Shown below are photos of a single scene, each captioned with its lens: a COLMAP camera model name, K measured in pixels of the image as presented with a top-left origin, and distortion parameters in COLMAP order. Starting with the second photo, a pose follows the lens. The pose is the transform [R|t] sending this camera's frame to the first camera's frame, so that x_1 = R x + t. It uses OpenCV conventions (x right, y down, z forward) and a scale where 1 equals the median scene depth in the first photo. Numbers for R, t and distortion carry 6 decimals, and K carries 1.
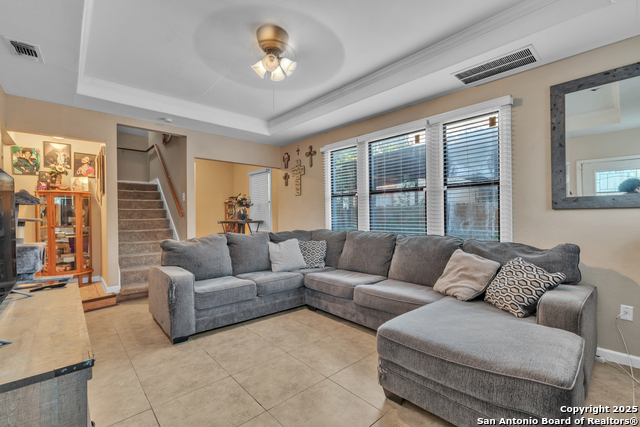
lens RADIAL K [[280.6, 0, 320.6], [0, 280.6, 214.9], [0, 0, 1]] dist [-0.004053, 0.001238]
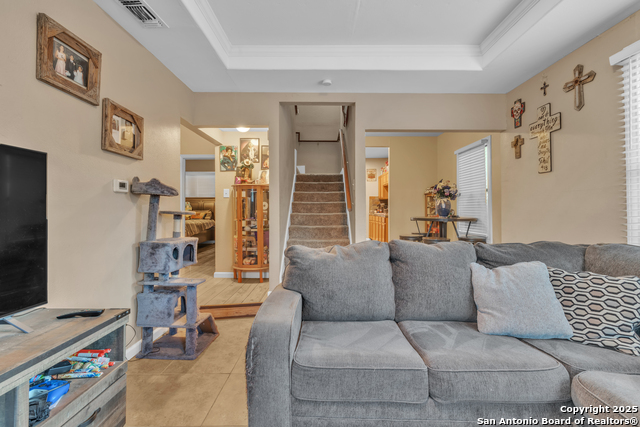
lens RADIAL K [[280.6, 0, 324.0], [0, 280.6, 207.5], [0, 0, 1]] dist [-0.004053, 0.001238]
pose [[0.742463, 0.001293, -0.669885, -0.042974], [-0.007158, 0.999956, -0.006004, 0.002213], [0.669848, 0.009253, 0.742440, 0.403889]]
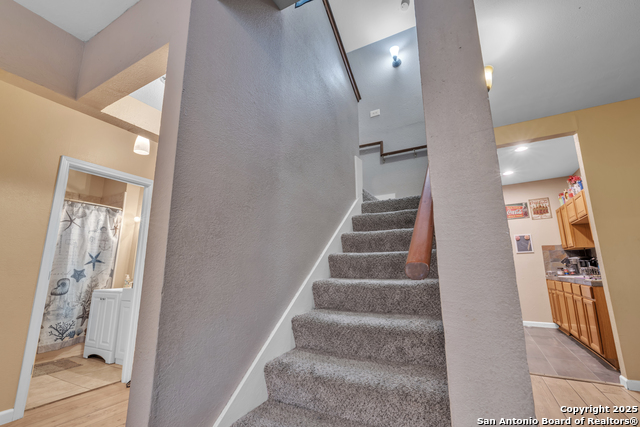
lens RADIAL K [[280.6, 0, 321.1], [0, 280.6, 214.6], [0, 0, 1]] dist [-0.004053, 0.001238]
pose [[0.328320, -0.184216, -0.926429, -0.380278], [0.003907, 0.981054, -0.193694, 0.002276], [0.944559, 0.059974, 0.322819, 0.915607]]
